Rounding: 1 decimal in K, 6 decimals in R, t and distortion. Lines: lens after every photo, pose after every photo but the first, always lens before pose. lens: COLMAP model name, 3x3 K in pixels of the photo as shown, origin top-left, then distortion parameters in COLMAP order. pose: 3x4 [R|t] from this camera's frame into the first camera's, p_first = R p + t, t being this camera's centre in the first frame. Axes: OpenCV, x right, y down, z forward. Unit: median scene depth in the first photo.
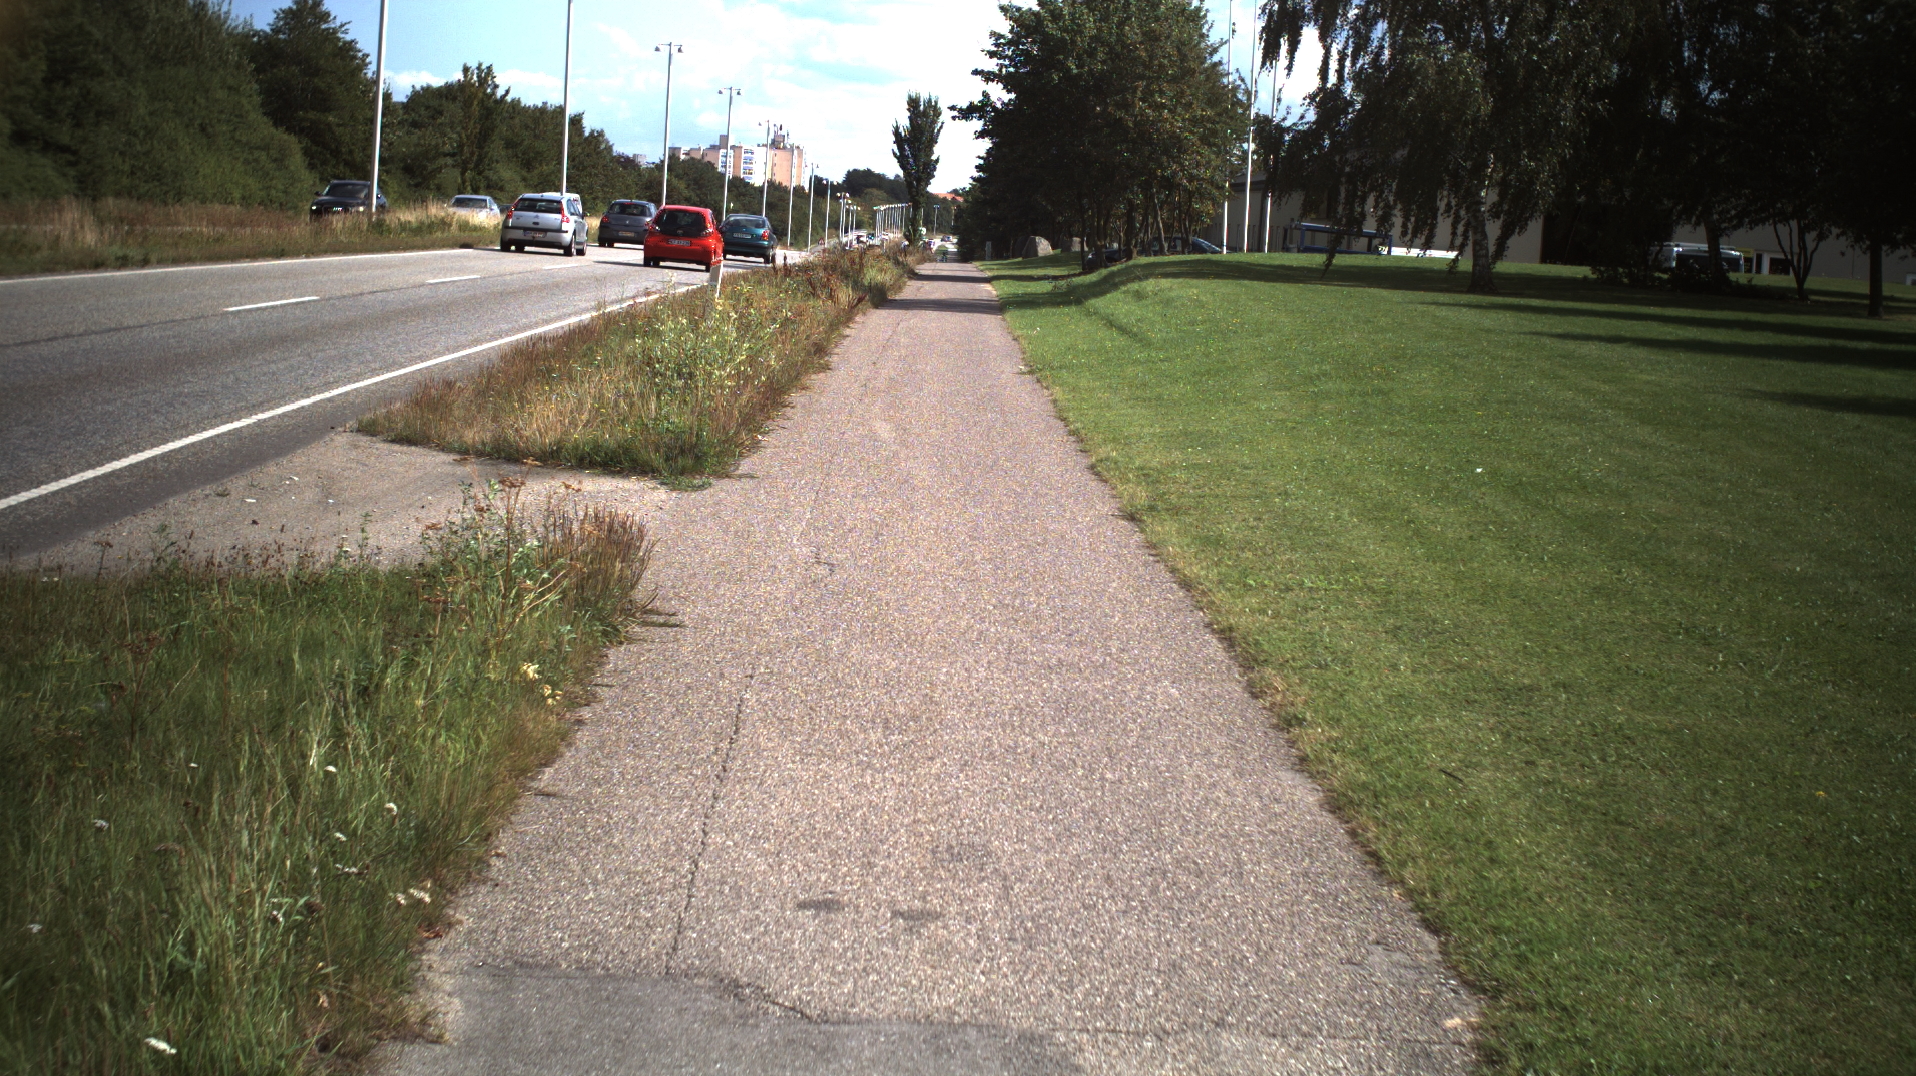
lens RADIAL K [[3546.6, 0, 947.6], [0, 3546.6, 528.3], [0, 0, 1]] dist [-0.273285, 0.000000]
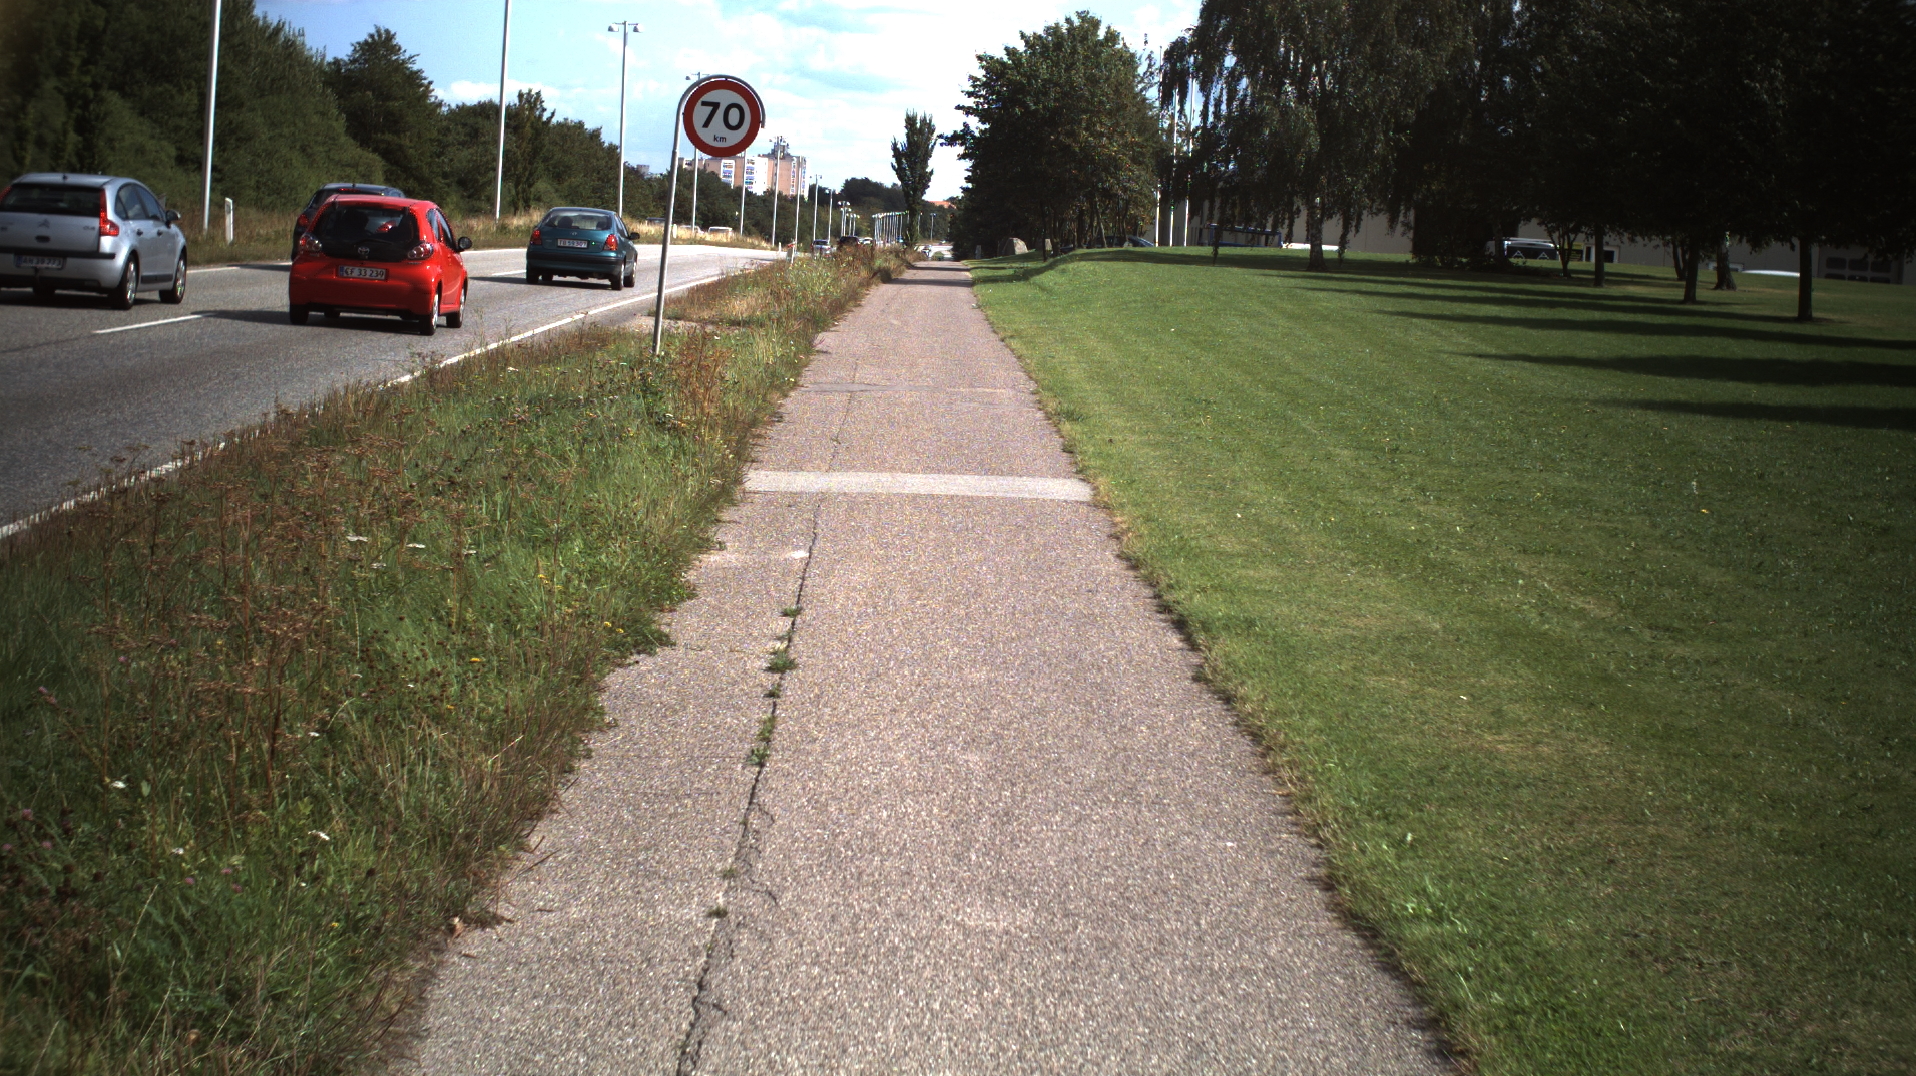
lens RADIAL K [[3546.6, 0, 969.0], [0, 3546.6, 549.0], [0, 0, 1]] dist [-0.273285, 0.000000]
pose [[0.999967, -0.005042, 0.006389, 0.002926], [0.005020, 0.999981, 0.003596, 0.027162], [-0.006407, -0.003563, 0.999973, -0.290140]]
